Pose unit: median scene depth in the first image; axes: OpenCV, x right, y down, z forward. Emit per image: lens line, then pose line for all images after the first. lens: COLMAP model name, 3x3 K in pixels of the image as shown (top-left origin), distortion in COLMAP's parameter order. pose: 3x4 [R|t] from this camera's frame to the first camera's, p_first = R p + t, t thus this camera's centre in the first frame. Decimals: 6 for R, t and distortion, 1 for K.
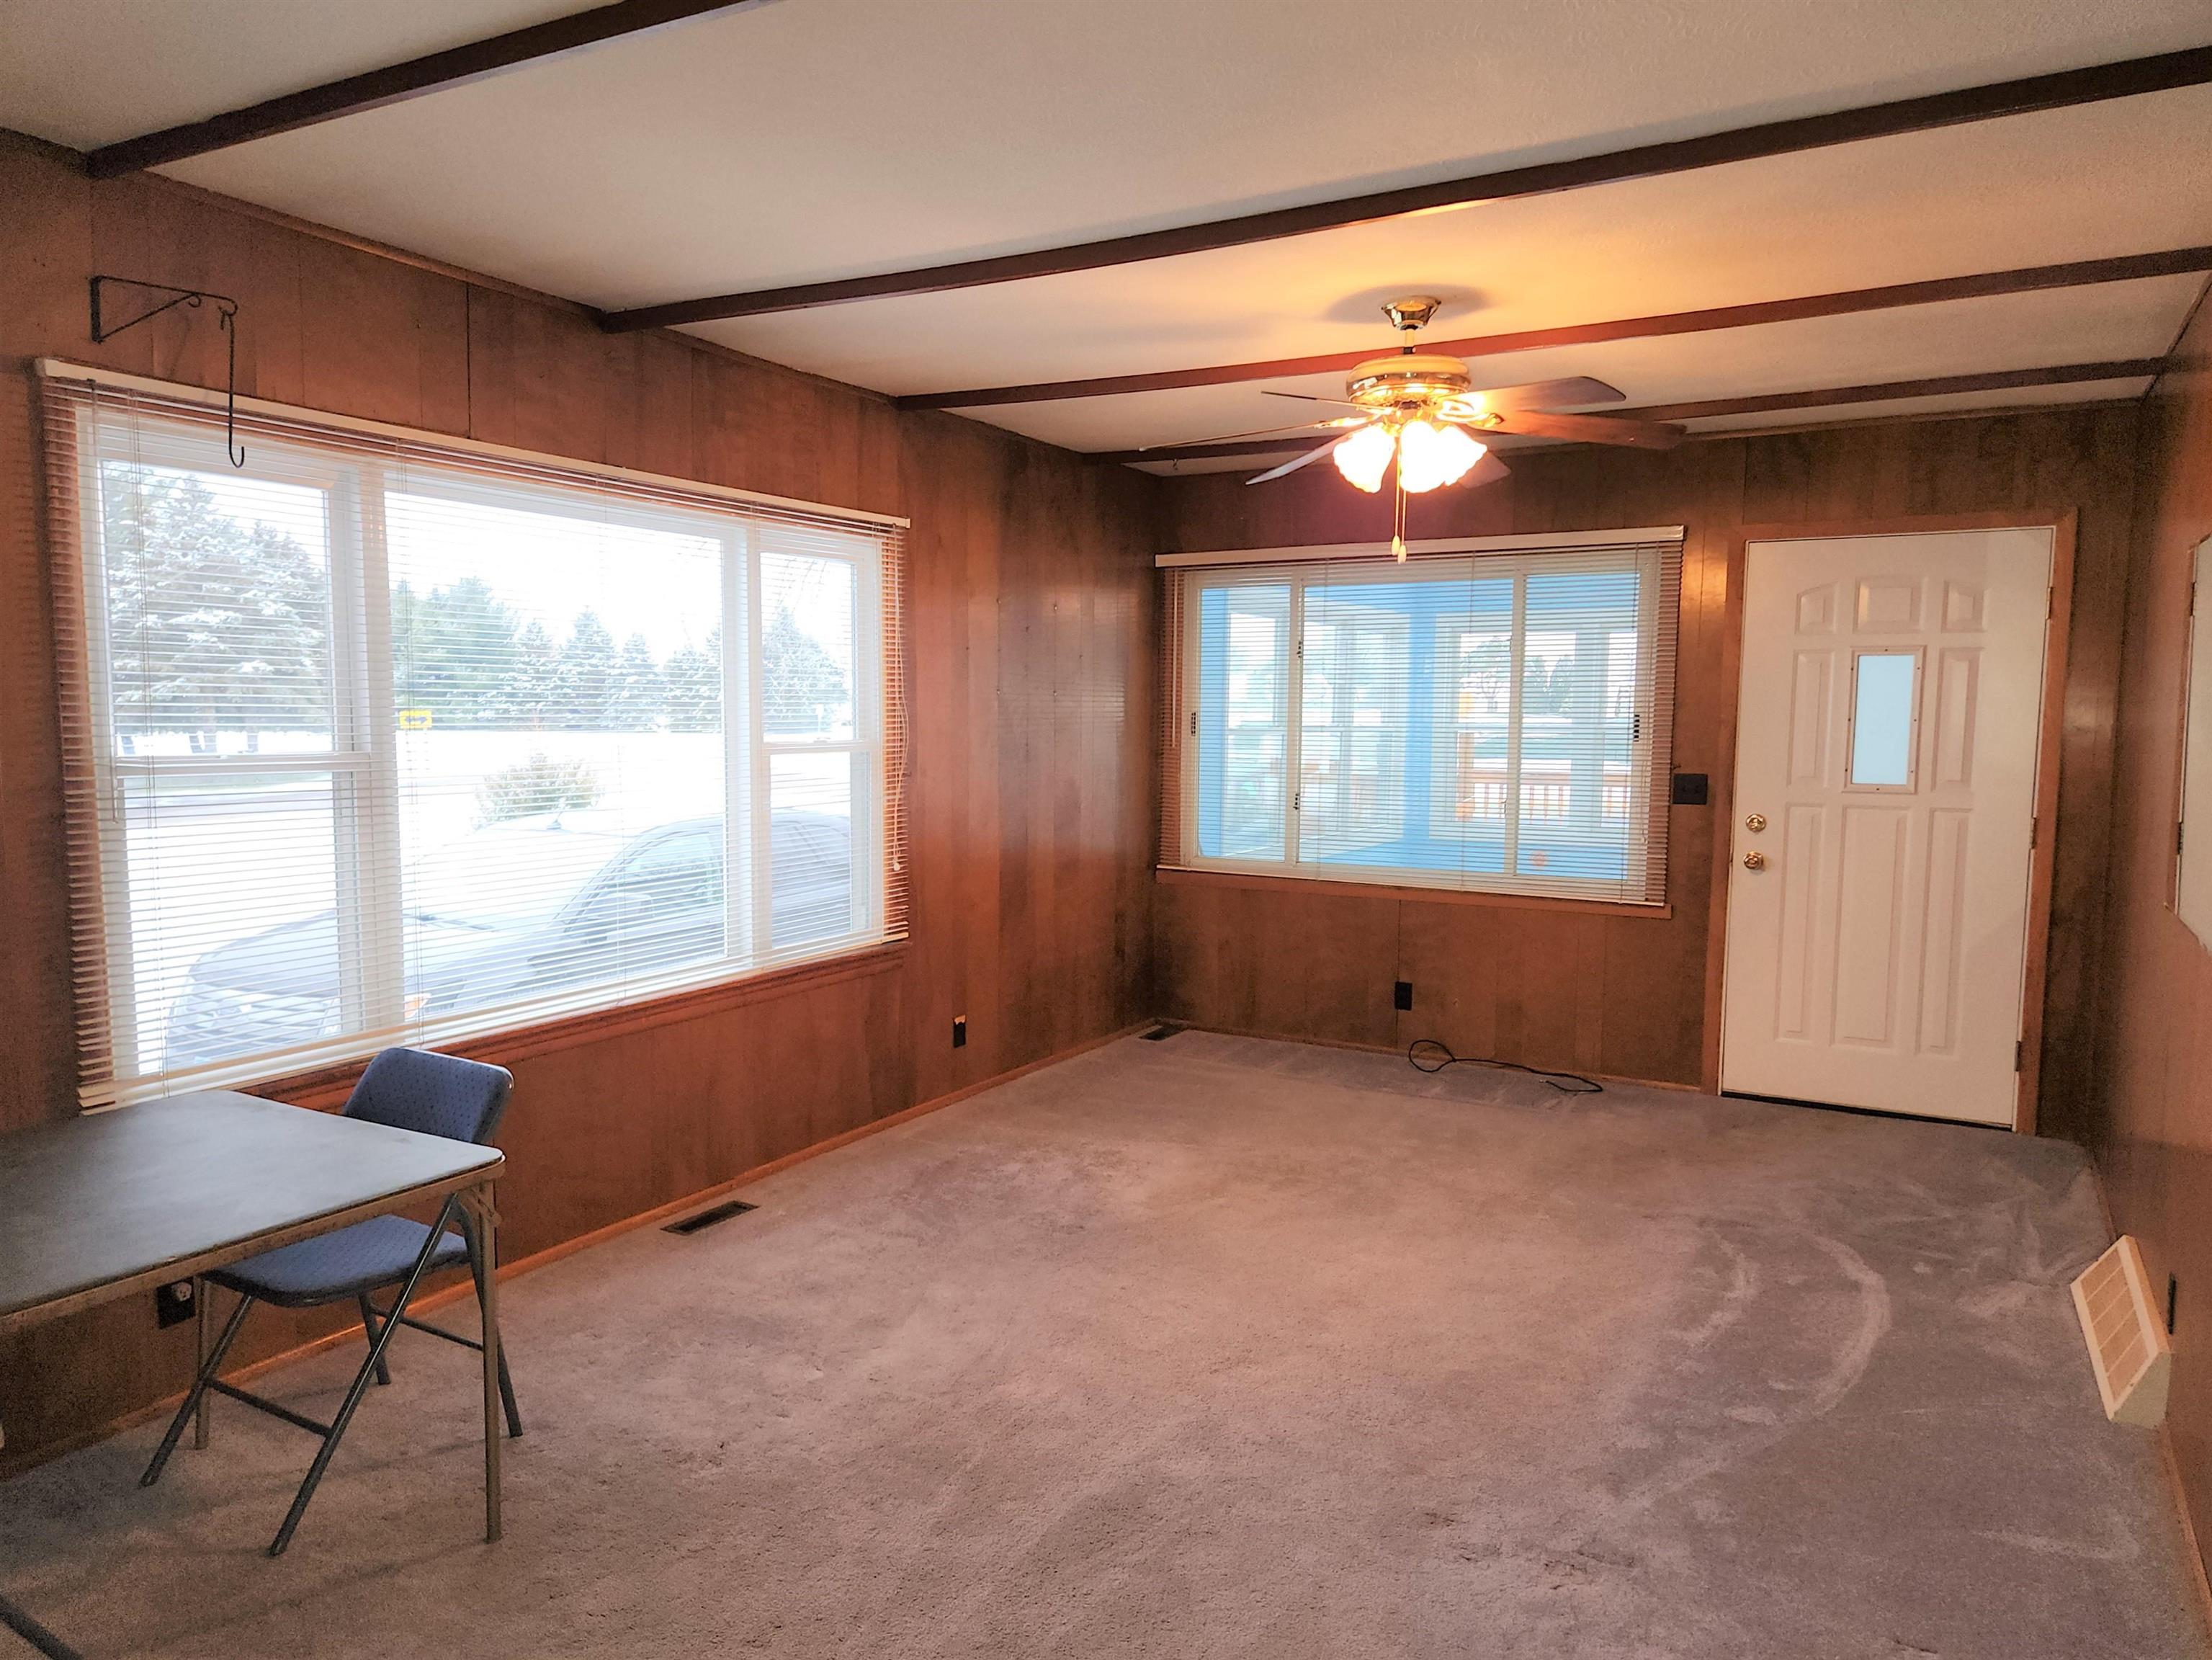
lens RADIAL K [[1519.0, 0, 1112.7], [0, 1519.0, 834.9], [0, 0, 1]] dist [0.062461, -0.010189]
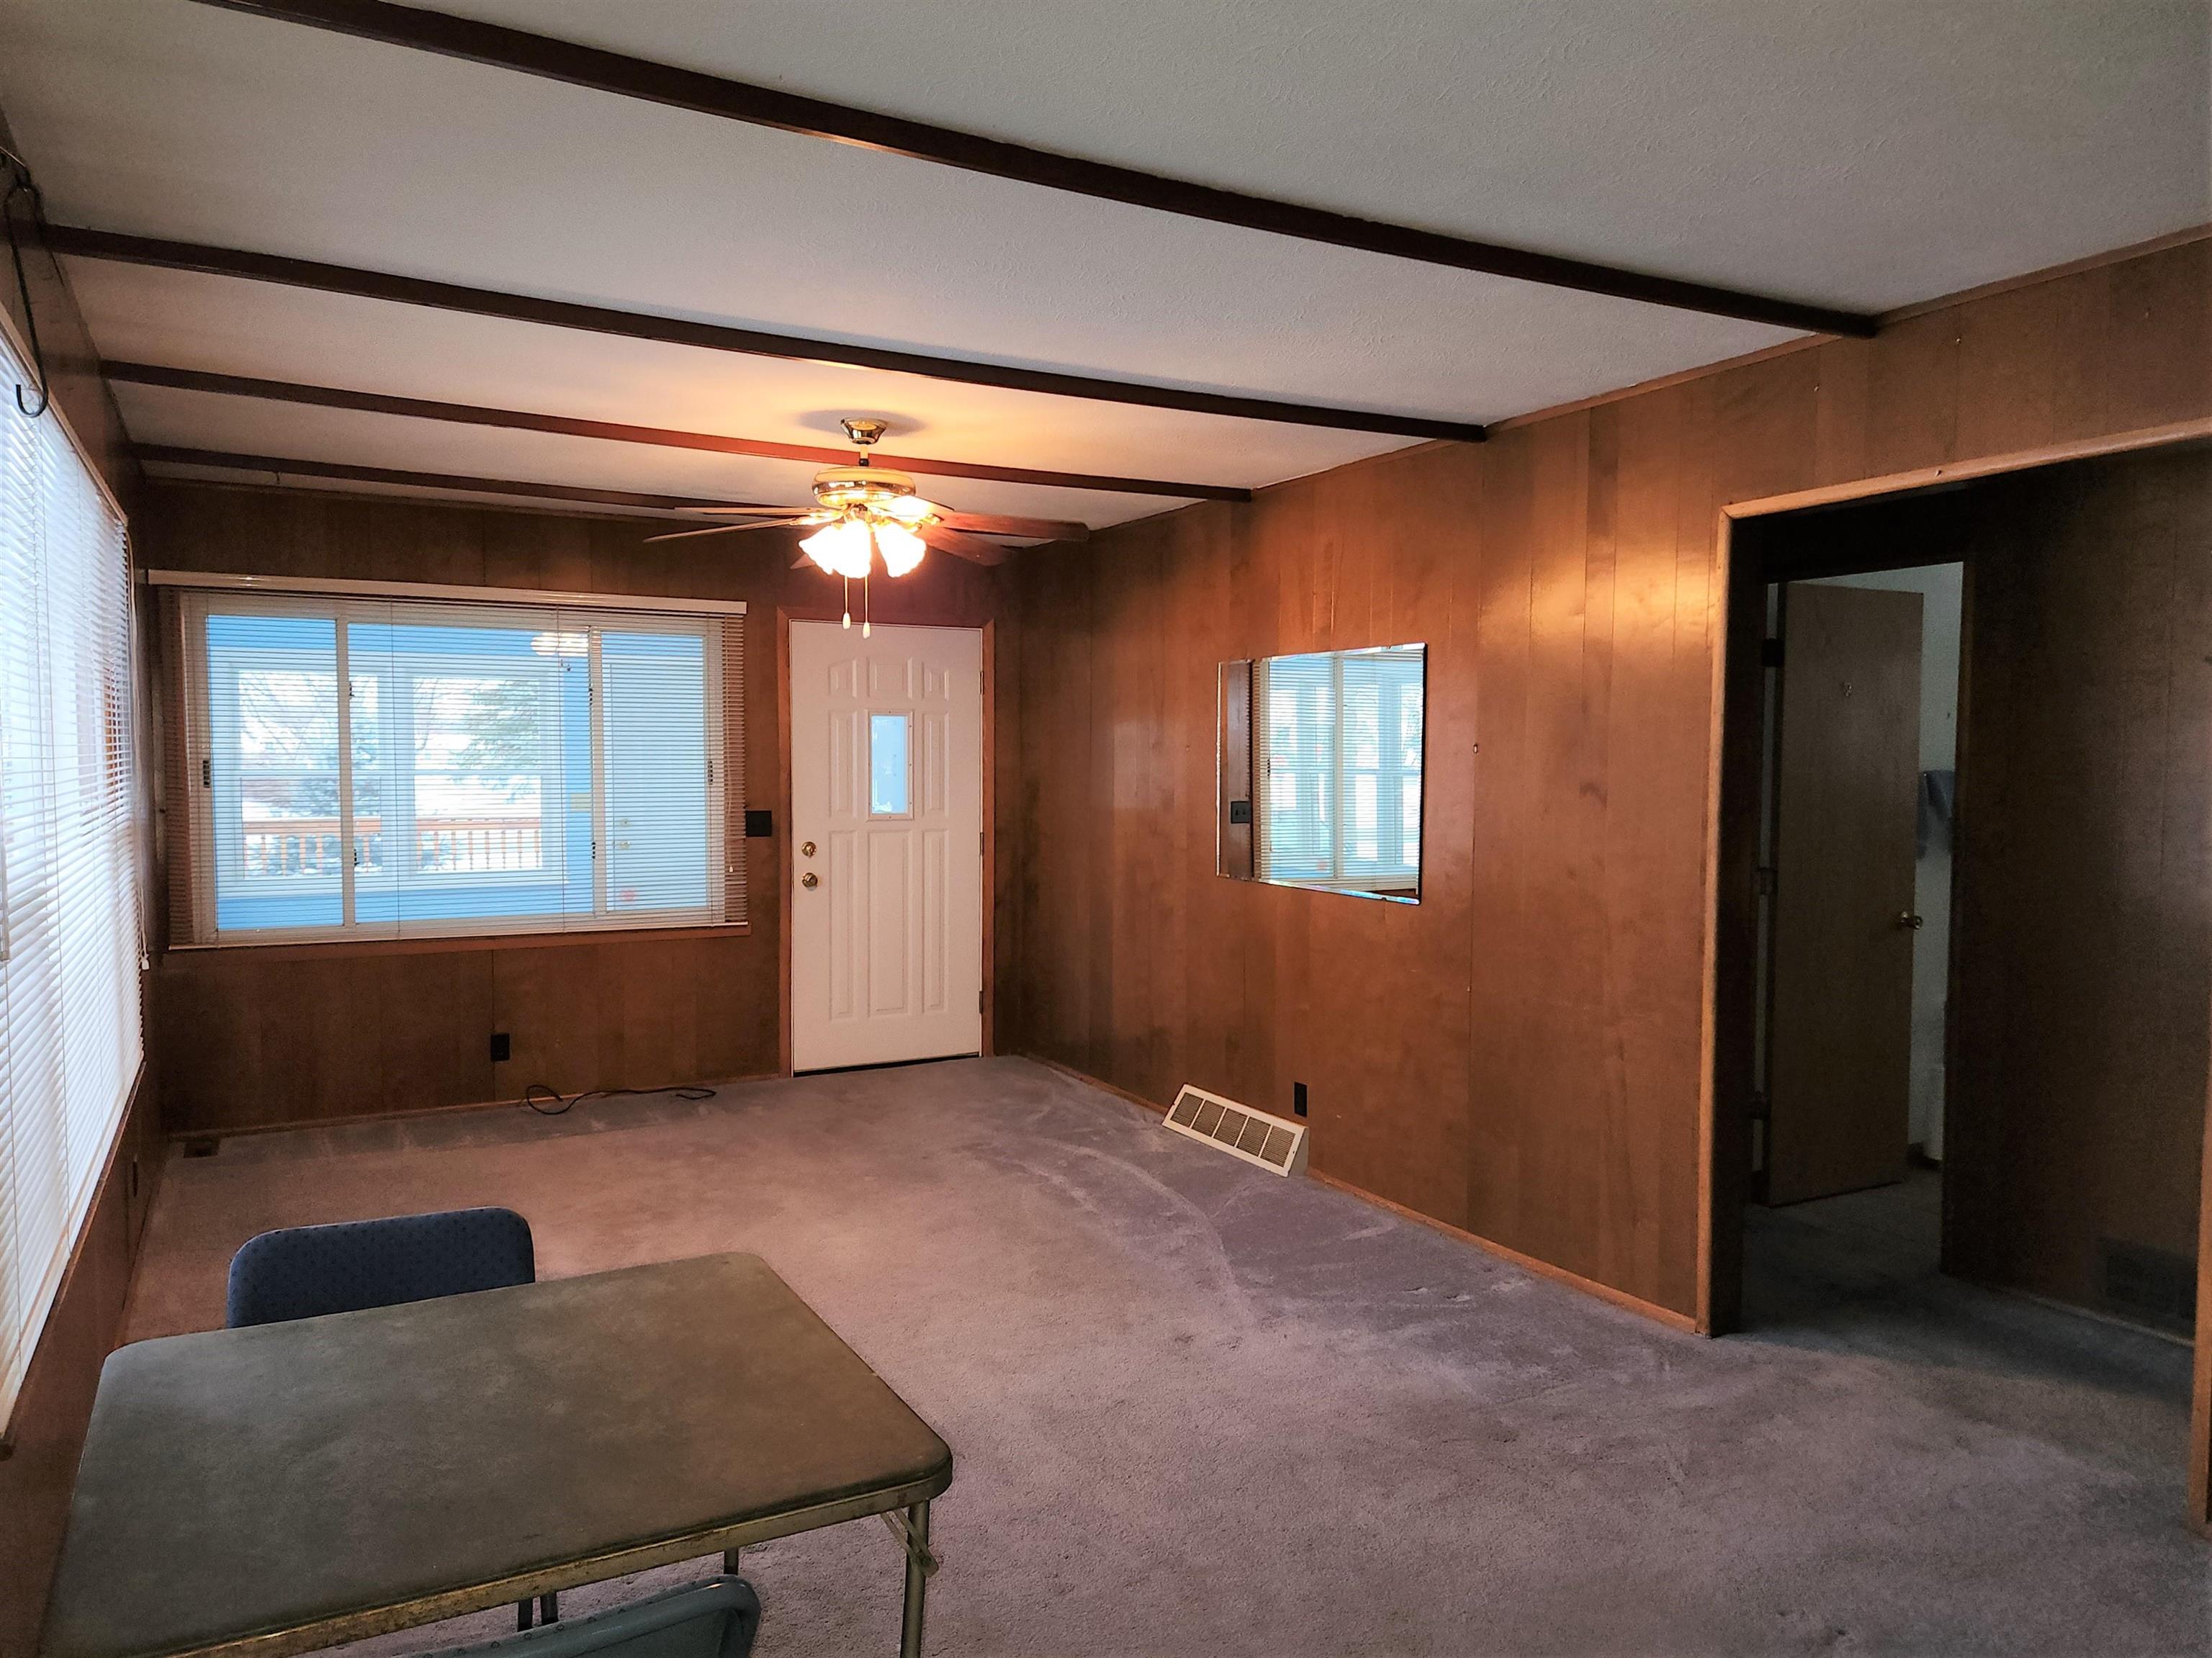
lens RADIAL K [[1518.7, 0, 1119.1], [0, 1518.7, 833.0], [0, 0, 1]] dist [0.062461, -0.010189]
pose [[0.533153, -0.049801, 0.844552, -0.553260], [0.071285, 0.997360, 0.013811, -0.022401], [-0.843010, 0.052841, 0.535296, 0.159581]]
